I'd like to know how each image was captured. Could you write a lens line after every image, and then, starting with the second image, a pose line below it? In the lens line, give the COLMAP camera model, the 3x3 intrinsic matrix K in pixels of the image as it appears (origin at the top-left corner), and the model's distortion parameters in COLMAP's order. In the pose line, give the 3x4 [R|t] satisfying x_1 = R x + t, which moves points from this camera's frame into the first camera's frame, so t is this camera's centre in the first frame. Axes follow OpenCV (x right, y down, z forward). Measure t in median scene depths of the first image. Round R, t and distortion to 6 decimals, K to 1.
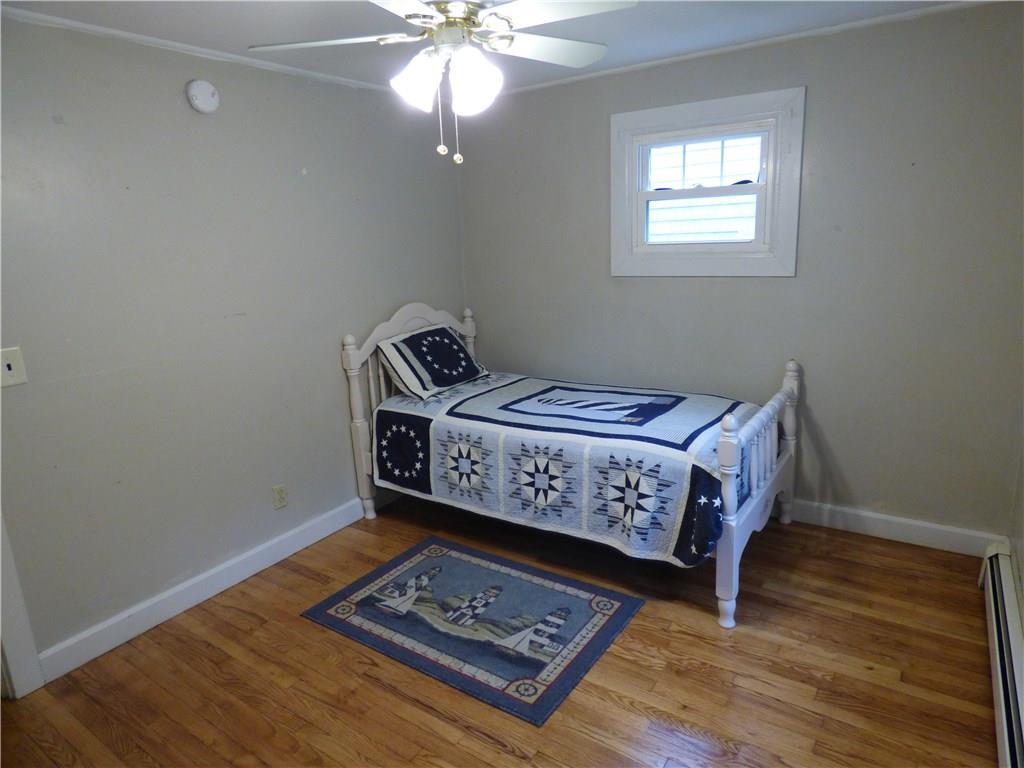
lens RADIAL K [[613.2, 0, 520.3], [0, 613.2, 384.8], [0, 0, 1]] dist [-0.041262, 0.002093]
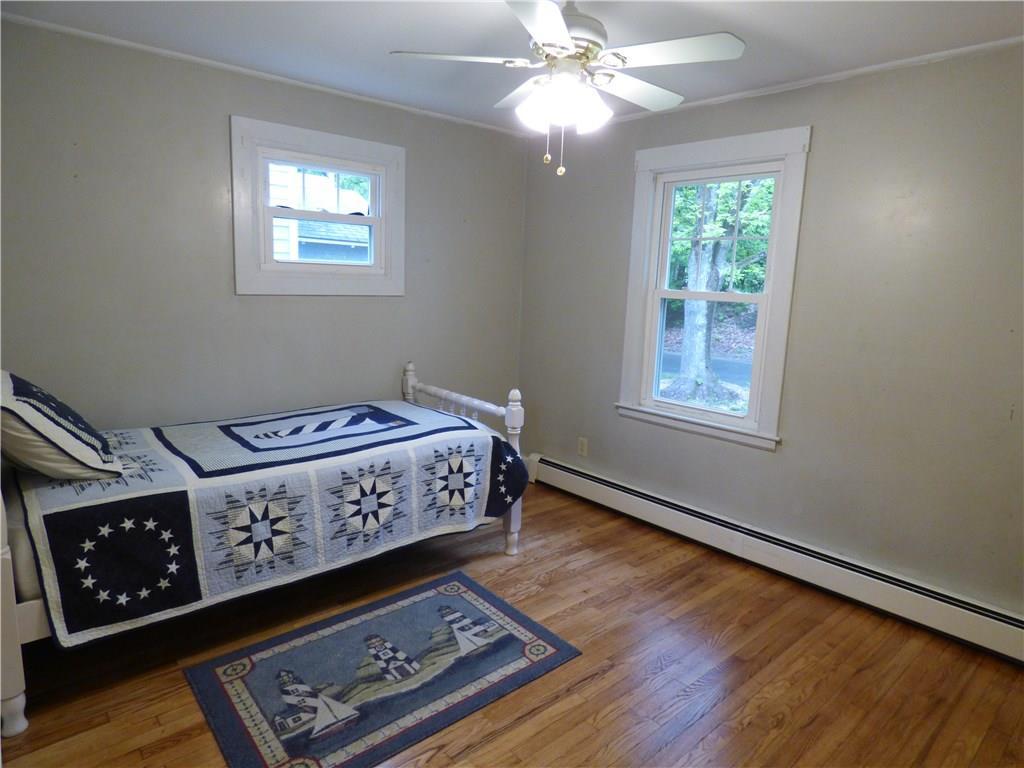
lens RADIAL K [[613.2, 0, 520.3], [0, 613.2, 384.8], [0, 0, 1]] dist [-0.041262, 0.002093]
pose [[0.250741, -0.112010, 0.961552, -0.784050], [0.188558, 0.979910, 0.064979, -0.037381], [-0.949513, 0.165015, 0.266824, 0.509205]]
